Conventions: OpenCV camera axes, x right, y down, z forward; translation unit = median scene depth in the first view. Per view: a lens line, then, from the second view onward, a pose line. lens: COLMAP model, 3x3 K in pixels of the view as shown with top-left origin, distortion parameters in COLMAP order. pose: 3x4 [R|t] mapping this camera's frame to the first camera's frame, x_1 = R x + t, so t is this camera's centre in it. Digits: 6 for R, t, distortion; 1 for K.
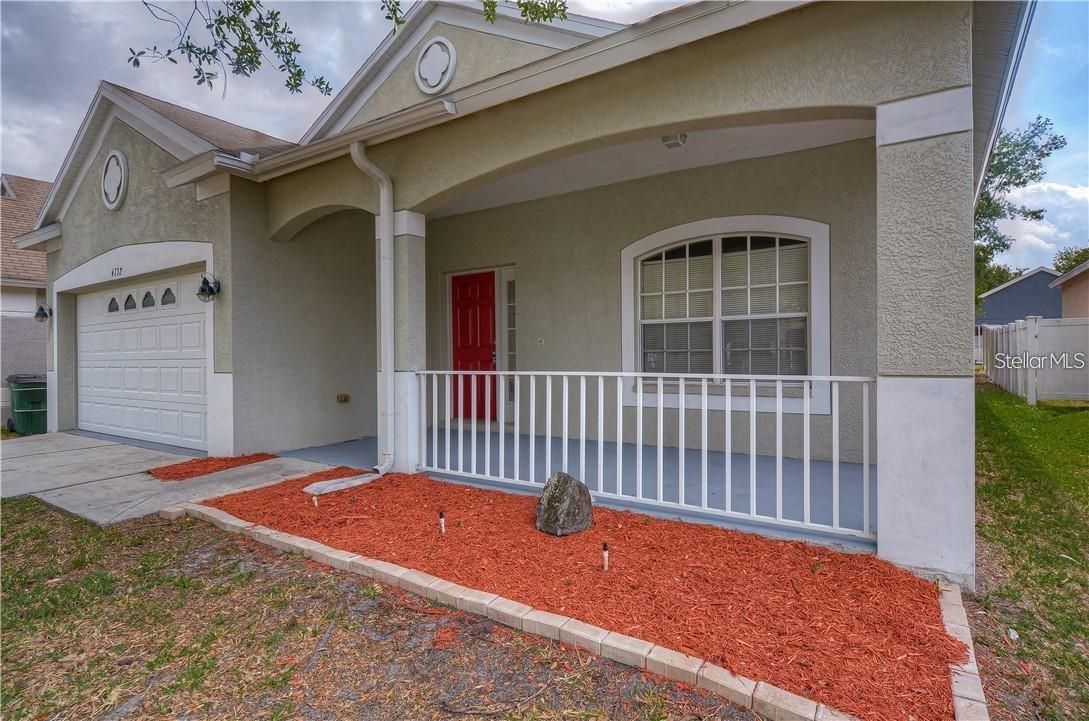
lens RADIAL K [[612.4, 0, 483.4], [0, 612.4, 365.5], [0, 0, 1]] dist [-0.002225, -0.000164]
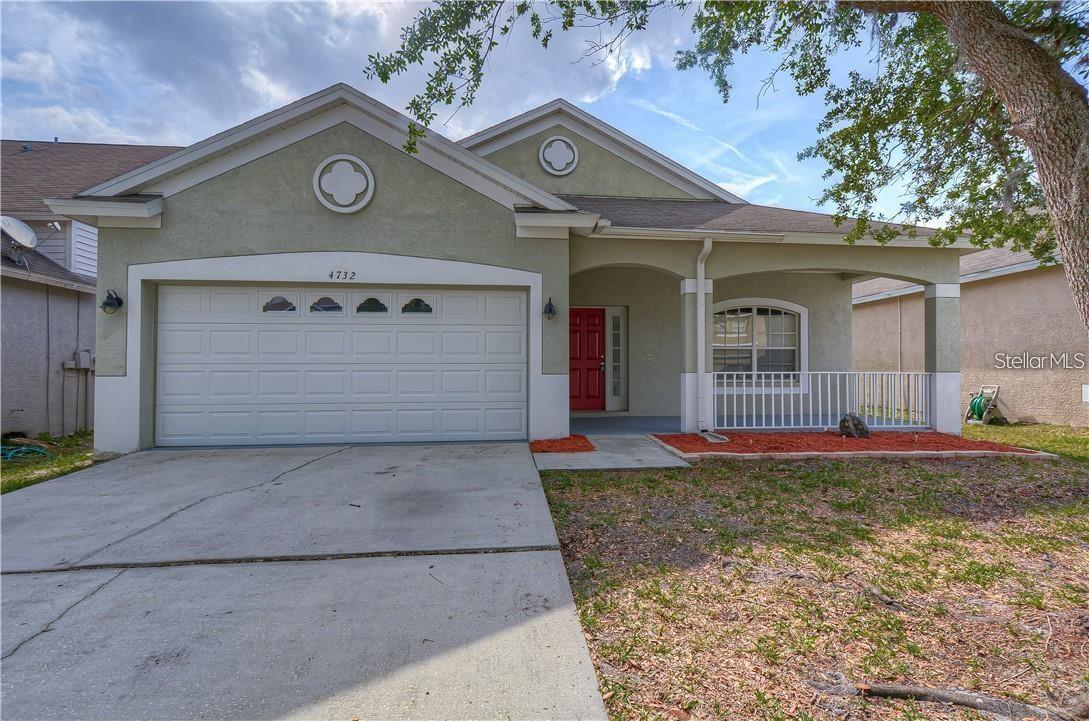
lens RADIAL K [[564.4, 0, 530.7], [0, 564.4, 363.2], [0, 0, 1]] dist [0.001395, -0.000305]
pose [[0.728487, 0.018375, 0.684813, -1.401094], [0.001436, 0.999597, -0.028349, 0.024289], [-0.685058, 0.021635, 0.728167, 0.168041]]
